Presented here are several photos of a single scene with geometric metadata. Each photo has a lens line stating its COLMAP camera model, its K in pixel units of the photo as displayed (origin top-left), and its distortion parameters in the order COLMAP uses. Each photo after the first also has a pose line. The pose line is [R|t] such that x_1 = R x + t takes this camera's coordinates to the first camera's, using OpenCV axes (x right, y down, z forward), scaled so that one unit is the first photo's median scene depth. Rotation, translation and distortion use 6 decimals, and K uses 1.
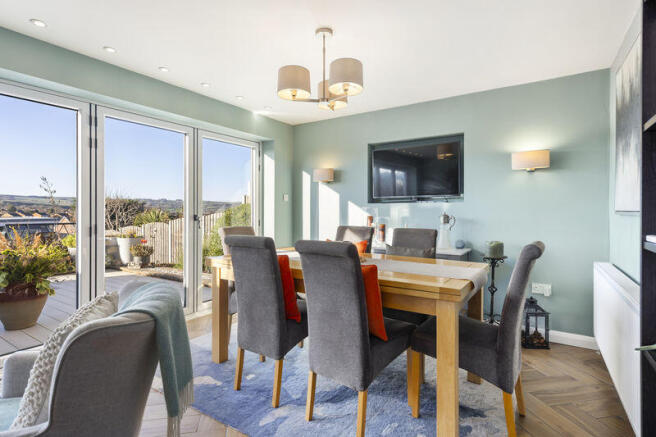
lens RADIAL K [[332.5, 0, 330.6], [0, 332.5, 210.4], [0, 0, 1]] dist [0.003223, -0.000417]
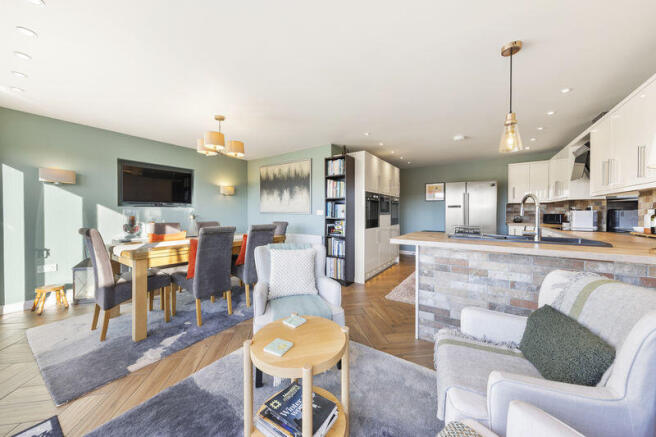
lens RADIAL K [[229.1, 0, 331.7], [0, 229.1, 215.8], [0, 0, 1]] dist [0.000883, 0.000078]
pose [[0.025974, -0.018107, 0.999499, -0.765943], [-0.004062, 0.999826, 0.018219, -0.005553], [-0.999654, -0.004533, 0.025896, 0.196898]]
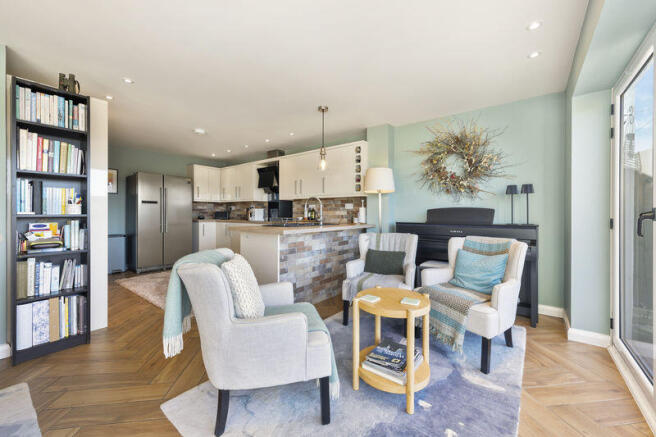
lens RADIAL K [[261.5, 0, 328.4], [0, 261.5, 212.5], [0, 0, 1]] dist [0.003627, 0.000416]
pose [[-0.995912, -0.002058, 0.090309, -0.400020], [-0.002854, 0.999958, -0.008684, 0.019824], [-0.090287, -0.008906, -0.995876, 0.693247]]
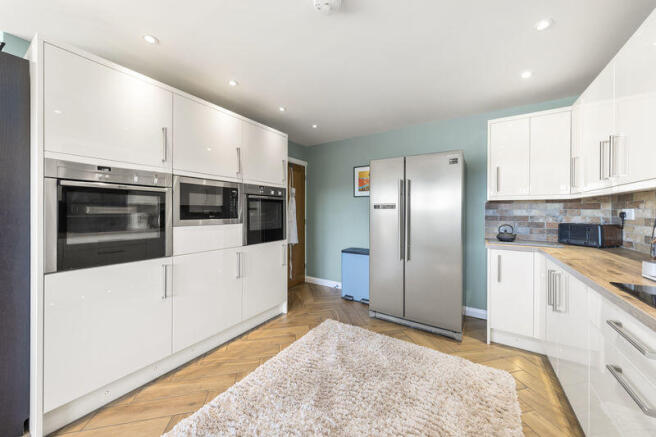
lens RADIAL K [[229.1, 0, 333.6], [0, 229.1, 211.9], [0, 0, 1]] dist [0.000883, 0.000078]
pose [[-0.008286, -0.002348, 0.999963, -0.104535], [-0.008994, 0.999957, 0.002274, -0.022599], [-0.999925, -0.008974, -0.008307, -0.314242]]
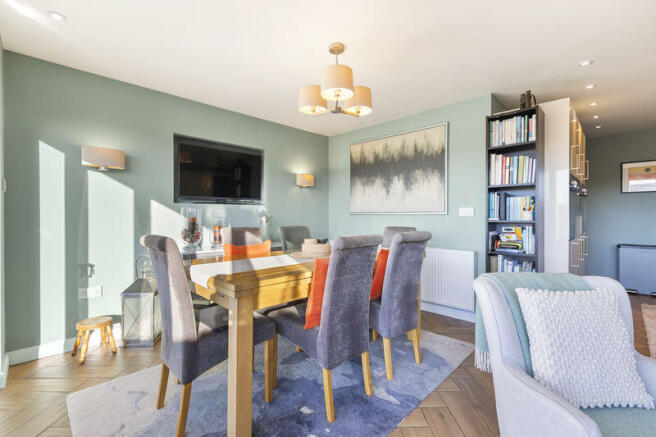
lens RADIAL K [[292.9, 0, 328.3], [0, 292.9, 217.7], [0, 0, 1]] dist [0.007574, 0.000819]
pose [[0.215048, -0.011981, 0.976530, -0.573471], [-0.002073, 0.999917, 0.012724, 0.006198], [-0.976601, -0.004761, 0.215005, 0.482562]]
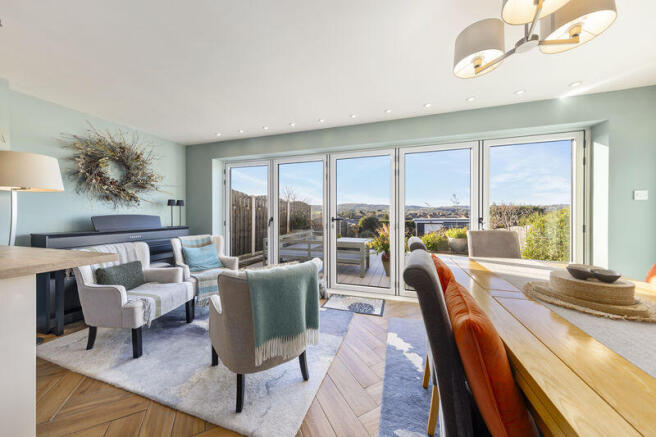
lens RADIAL K [[226.1, 0, 330.1], [0, 226.1, 216.2], [0, 0, 1]] dist [-0.000527, -0.000058]
pose [[0.246182, 0.005381, -0.969209, 0.186711], [0.003547, 0.999973, 0.006453, -0.000963], [0.969217, -0.005027, 0.246156, 0.306344]]
